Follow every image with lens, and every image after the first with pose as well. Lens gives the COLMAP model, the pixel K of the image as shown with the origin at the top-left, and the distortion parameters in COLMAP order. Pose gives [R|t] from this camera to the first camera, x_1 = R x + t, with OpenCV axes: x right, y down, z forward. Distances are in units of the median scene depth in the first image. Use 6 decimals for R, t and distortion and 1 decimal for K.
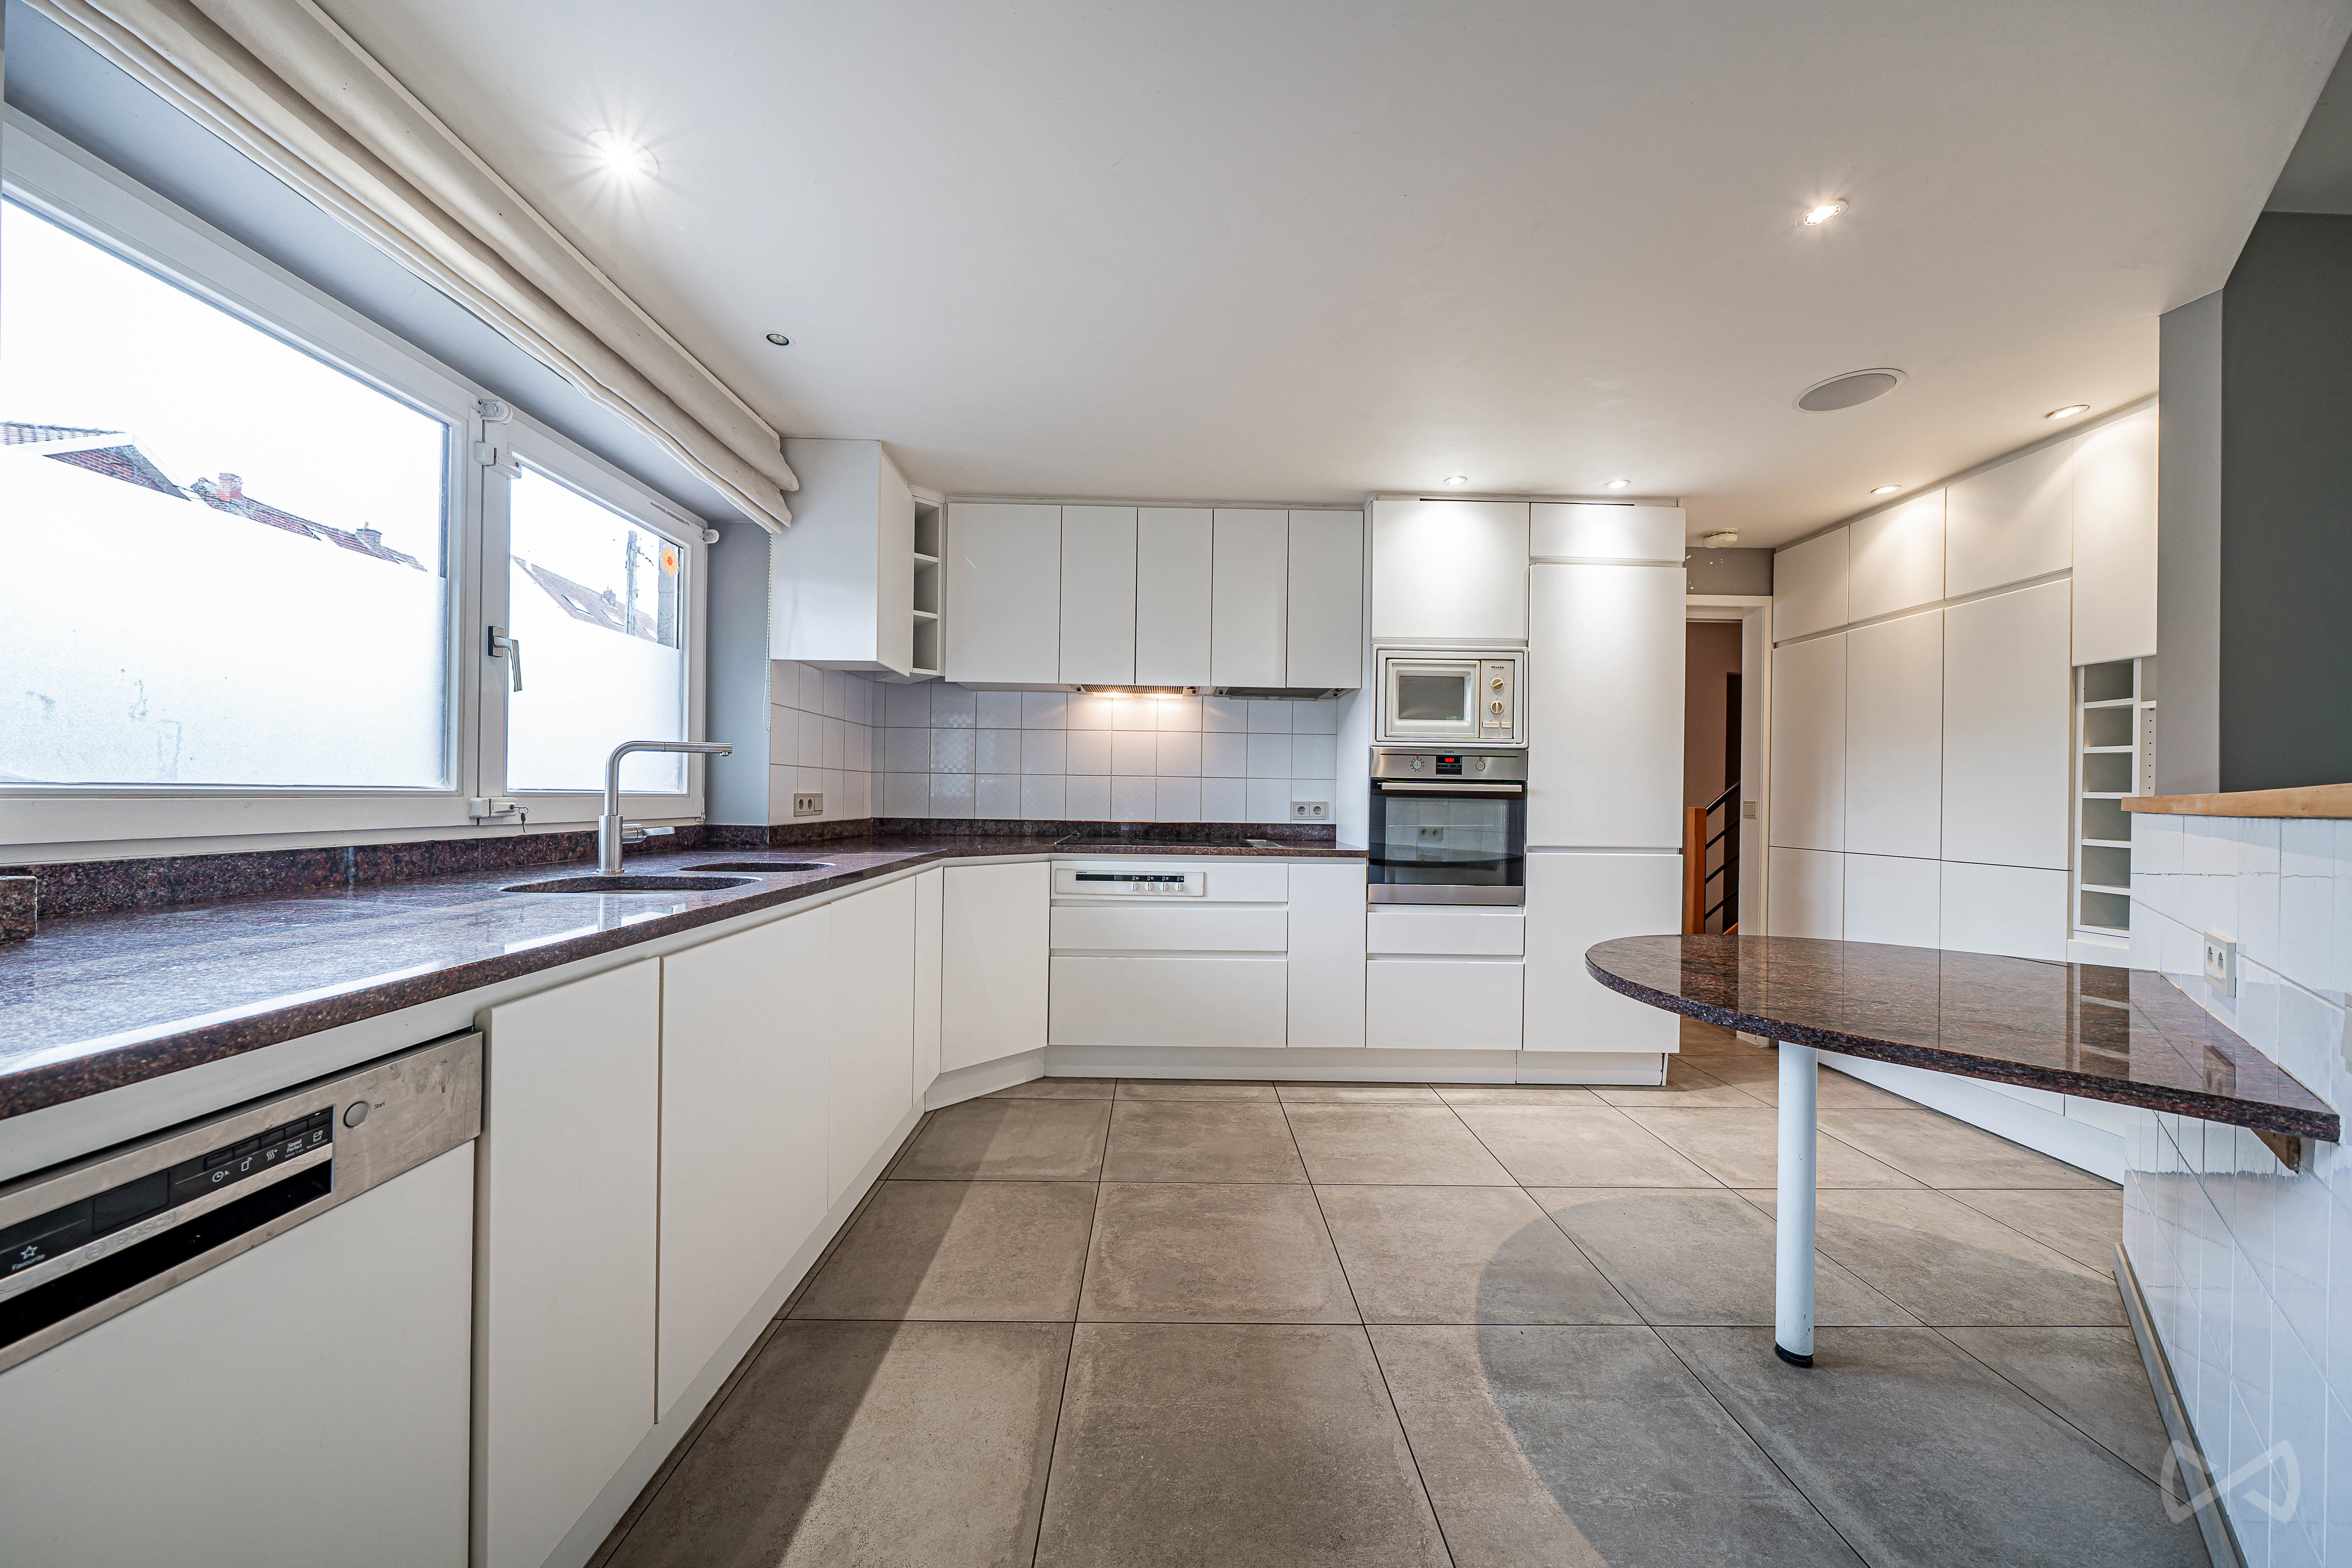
lens RADIAL K [[803.1, 0, 1165.8], [0, 803.1, 795.3], [0, 0, 1]] dist [-0.007030, 0.000400]
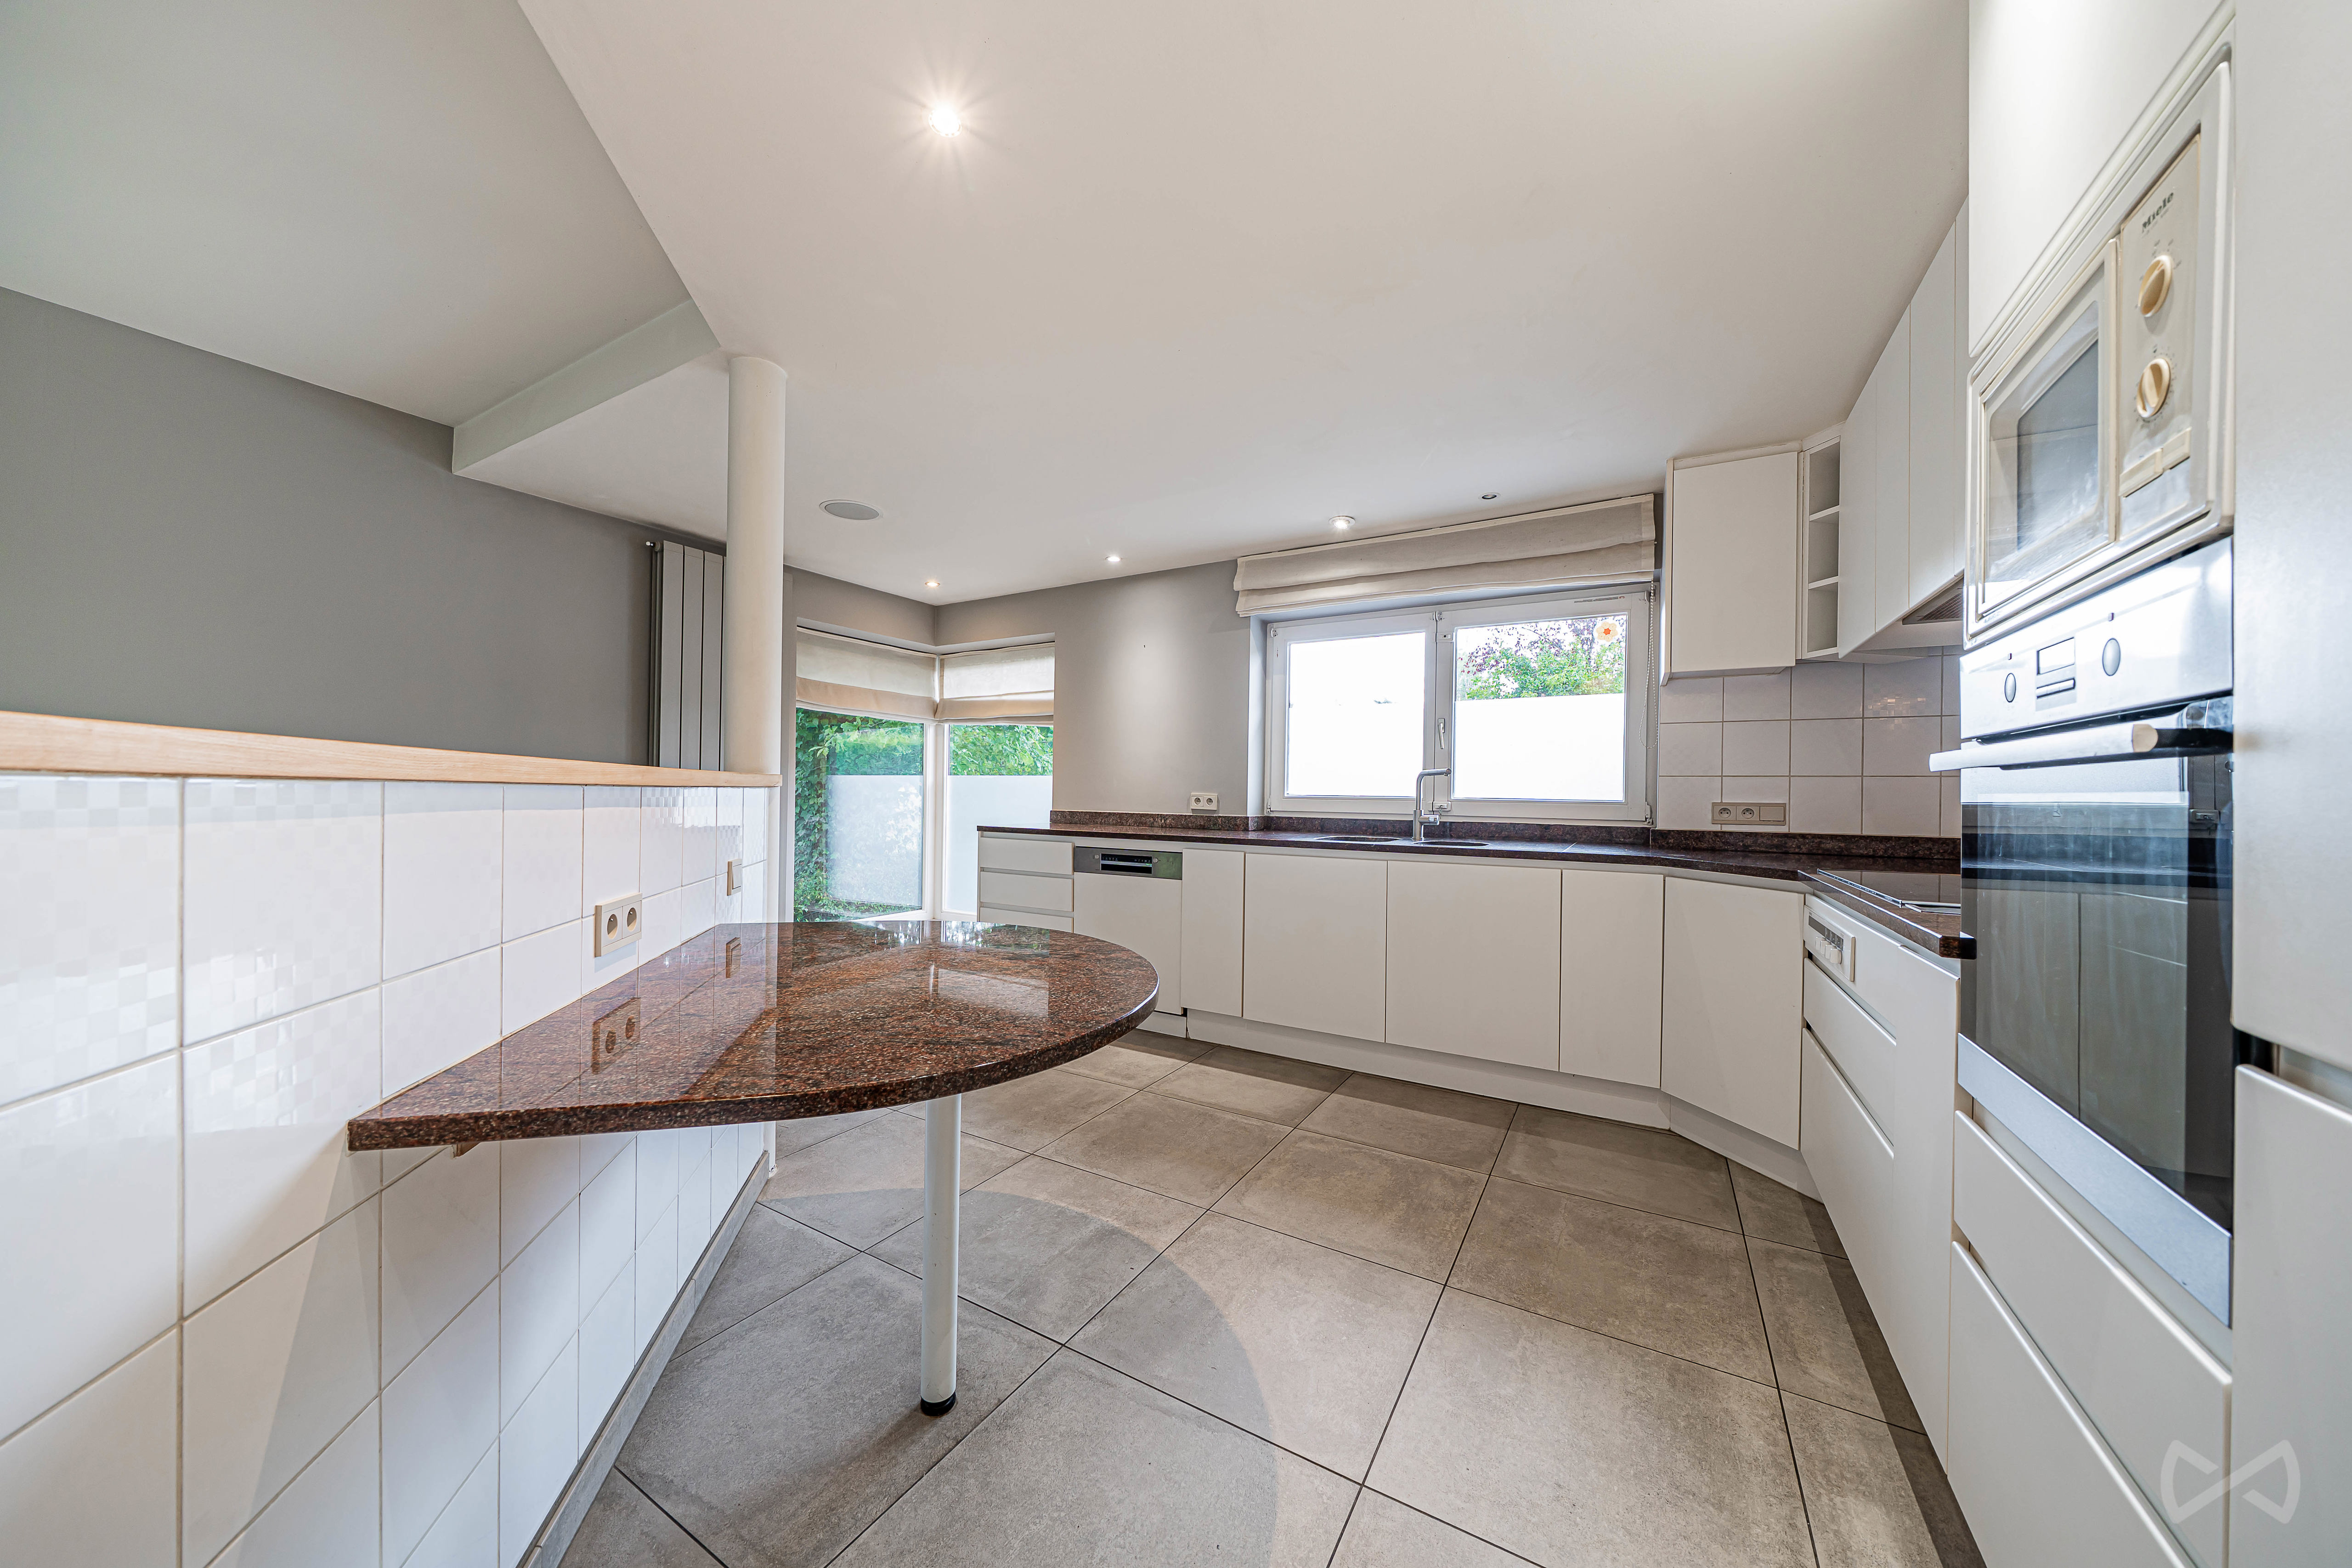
lens RADIAL K [[803.1, 0, 1179.5], [0, 803.1, 790.4], [0, 0, 1]] dist [-0.007030, 0.000400]
pose [[-0.516558, -0.025177, -0.855882, 0.863642], [-0.022457, 0.999622, -0.015851, 0.015714], [0.855957, 0.011033, -0.516929, 1.016591]]
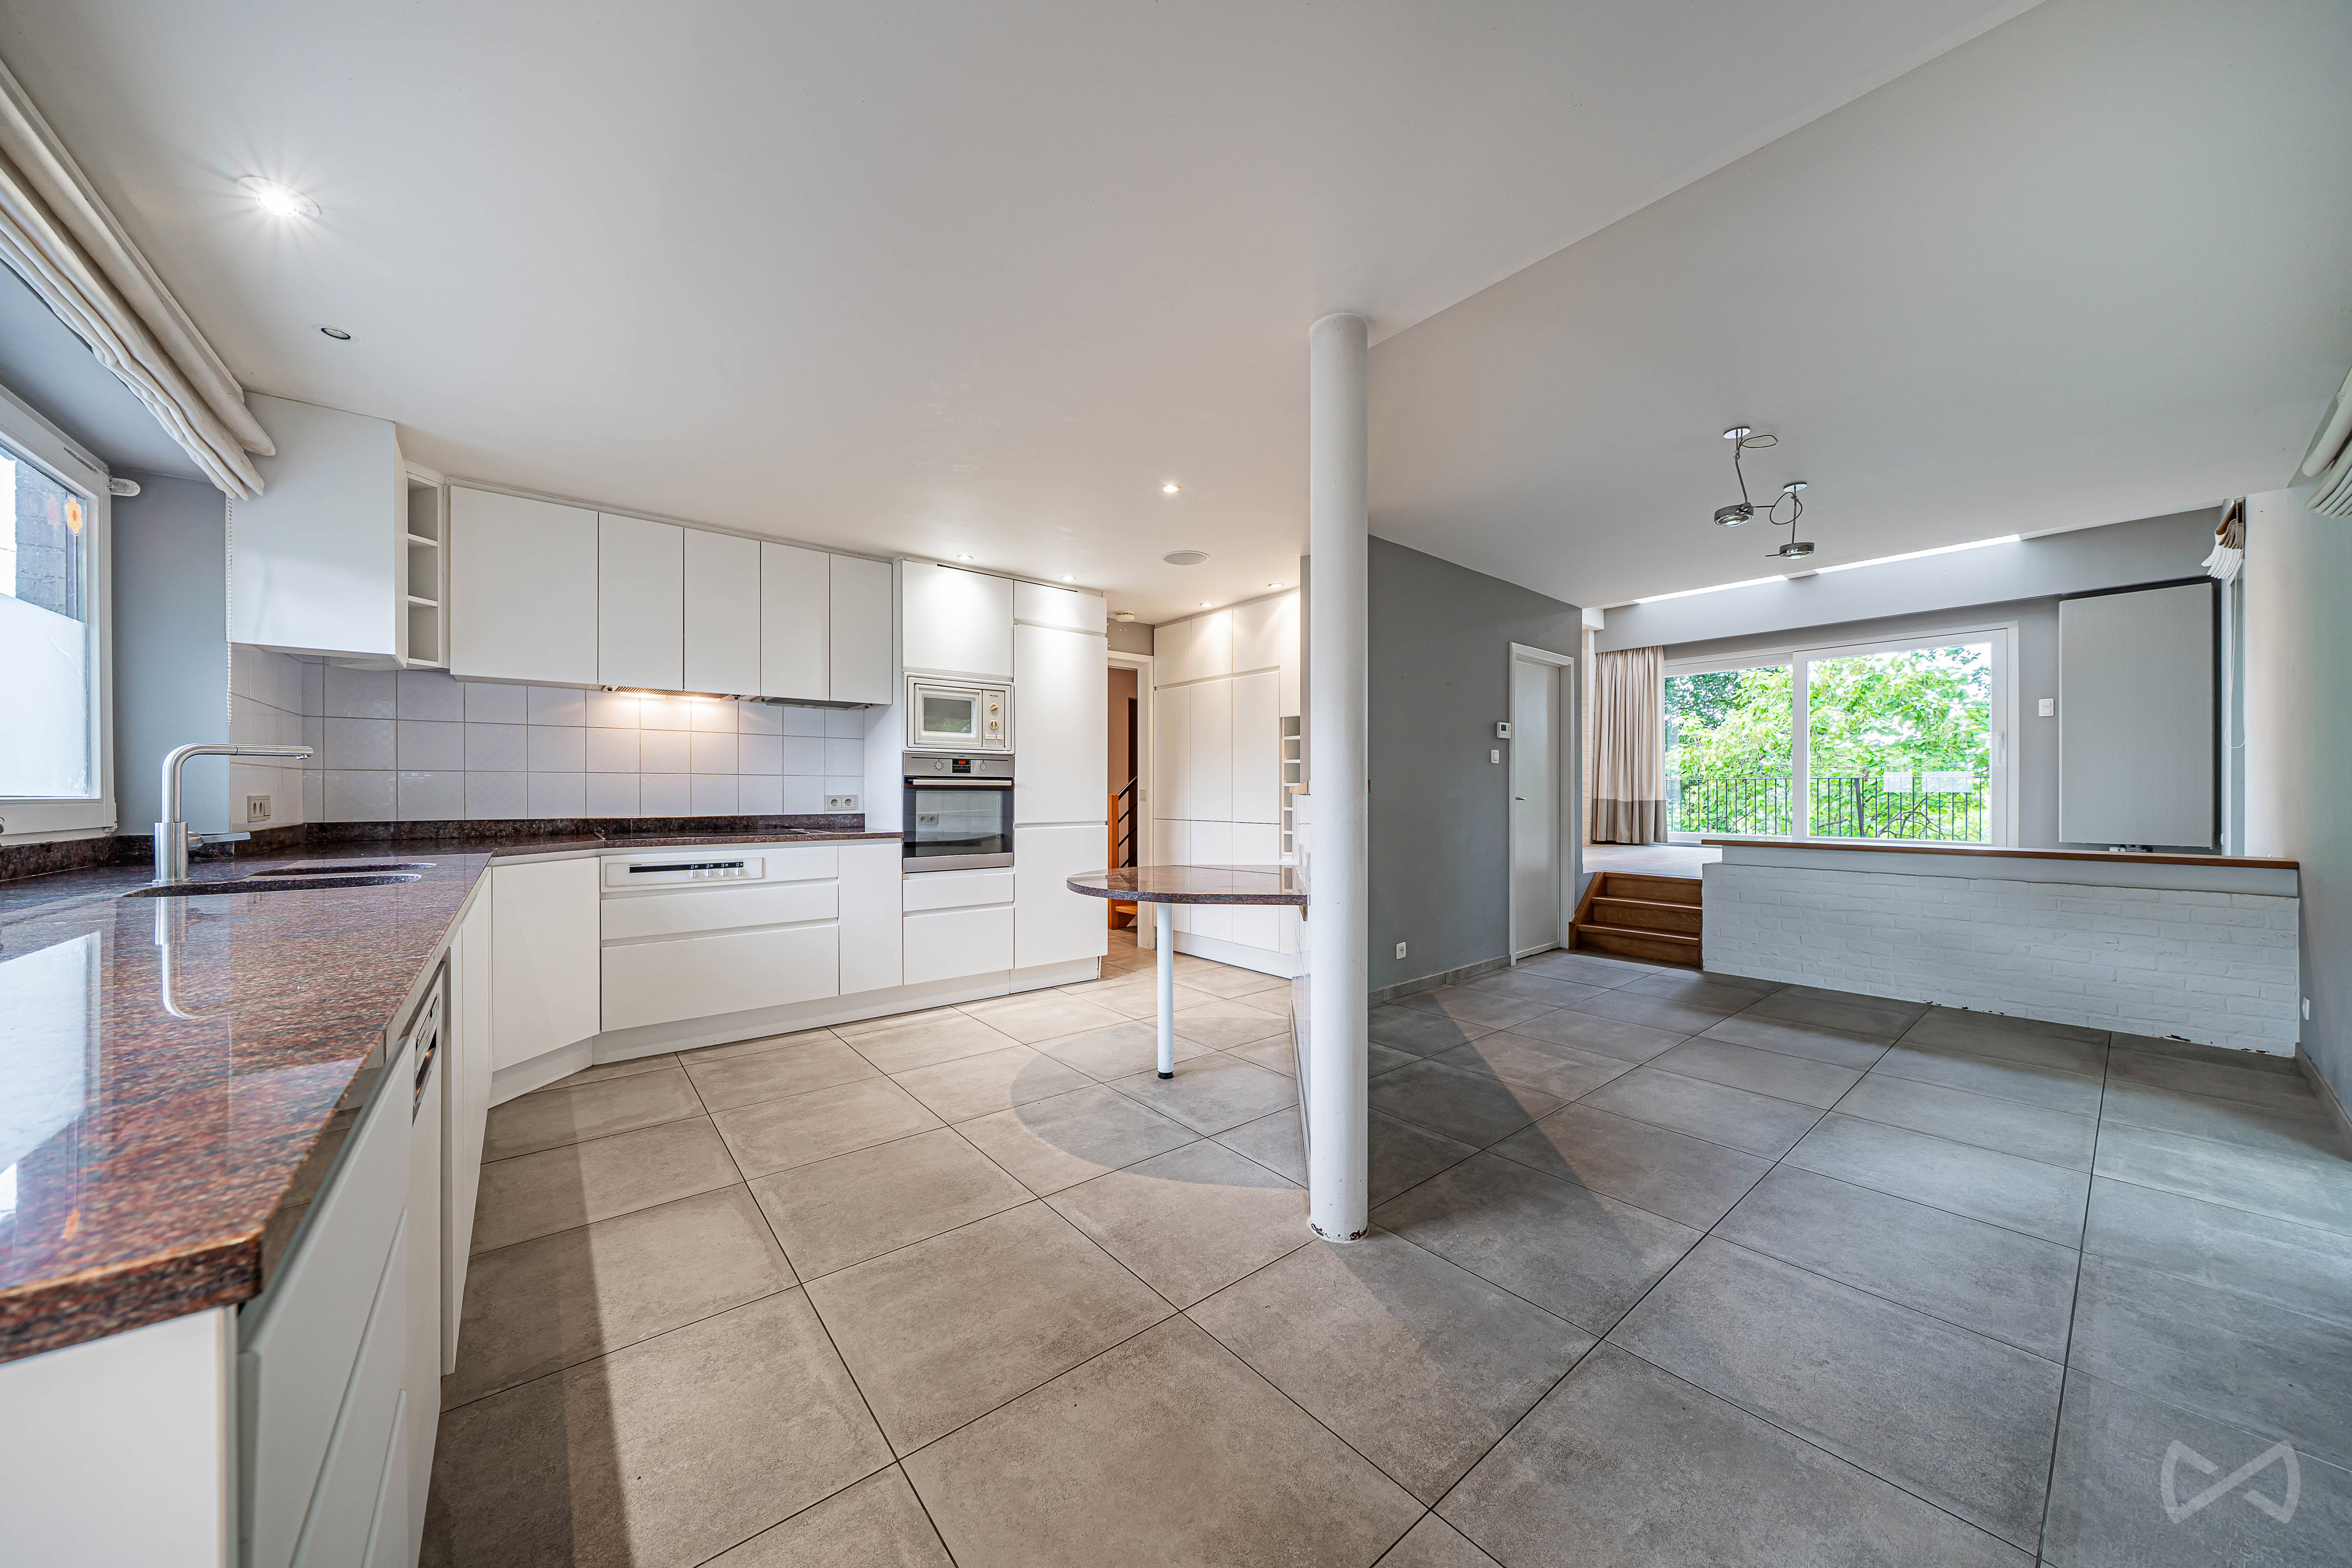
lens RADIAL K [[803.1, 0, 1186.7], [0, 803.1, 791.8], [0, 0, 1]] dist [-0.007030, 0.000400]
pose [[0.774247, -0.015132, 0.632703, -0.240110], [0.011611, 0.999885, 0.009704, -0.003516], [-0.632777, -0.000167, 0.774334, -0.328840]]
